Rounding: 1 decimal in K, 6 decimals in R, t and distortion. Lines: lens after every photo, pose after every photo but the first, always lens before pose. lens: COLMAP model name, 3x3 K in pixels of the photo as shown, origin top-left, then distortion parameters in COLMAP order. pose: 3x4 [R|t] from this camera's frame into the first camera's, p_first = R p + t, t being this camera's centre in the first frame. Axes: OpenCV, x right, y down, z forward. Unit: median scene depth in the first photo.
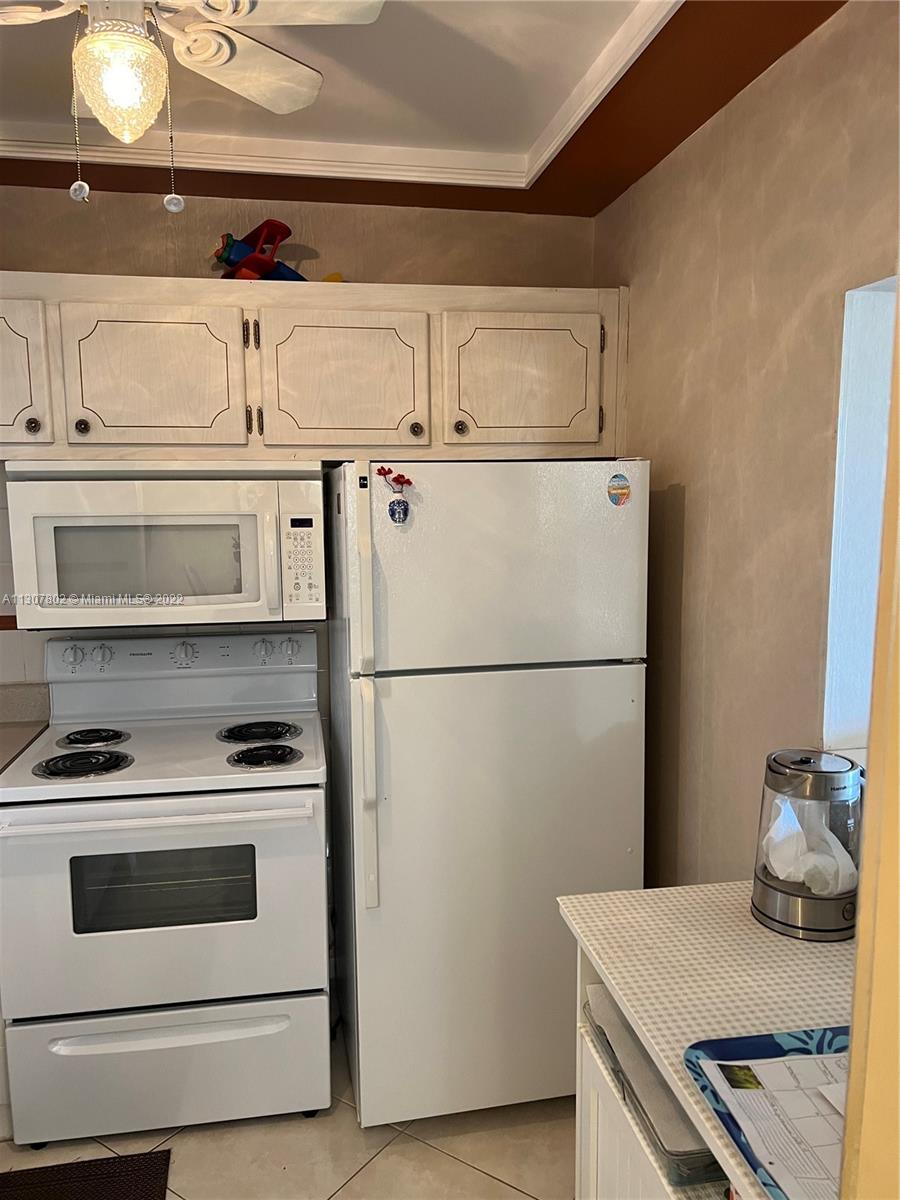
lens RADIAL K [[913.0, 0, 439.9], [0, 913.0, 597.3], [0, 0, 1]] dist [0.054268, -0.052101]
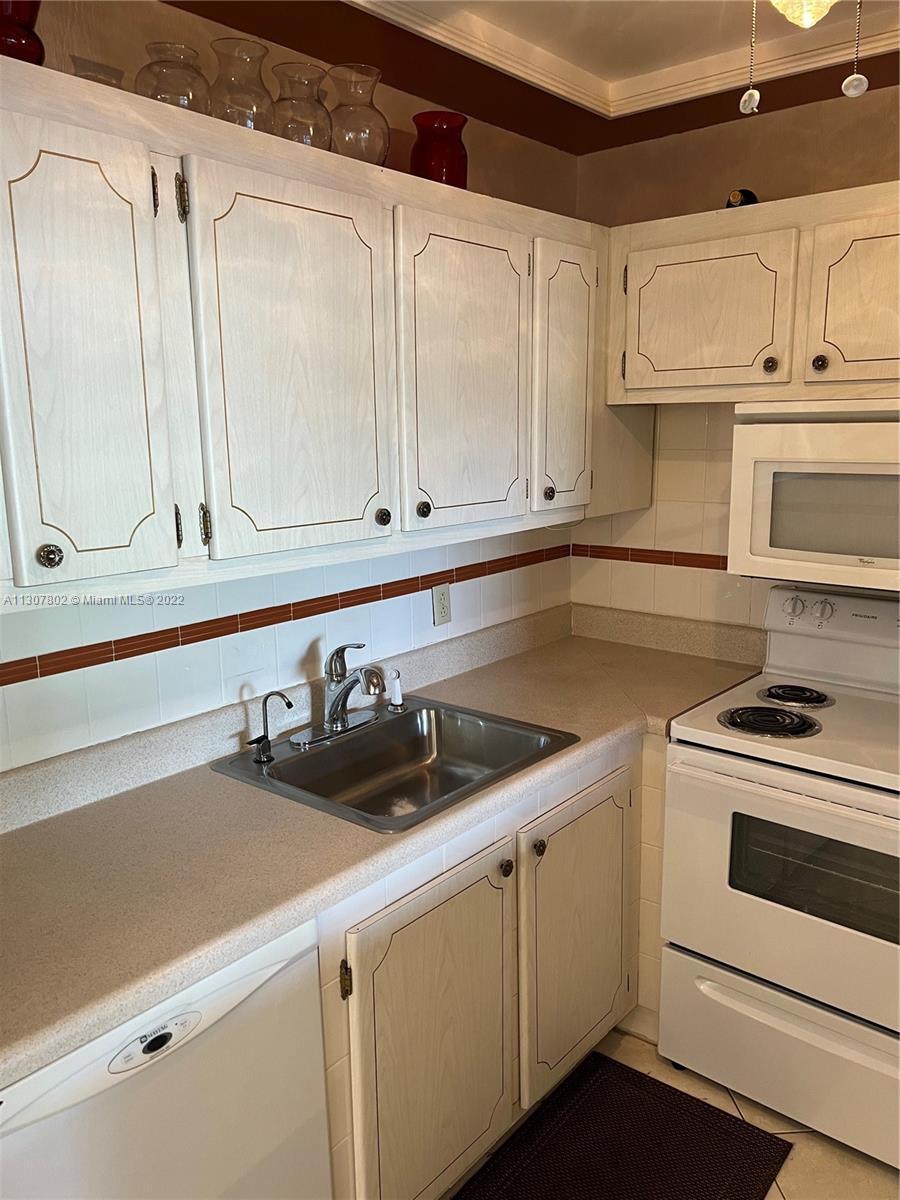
lens RADIAL K [[913.0, 0, 450.1], [0, 913.0, 604.5], [0, 0, 1]] dist [0.054268, -0.052101]
pose [[0.649206, 0.147858, -0.746103, 0.093460], [-0.086191, 0.988906, 0.120978, -0.026951], [0.755713, -0.014232, 0.654748, 0.116338]]
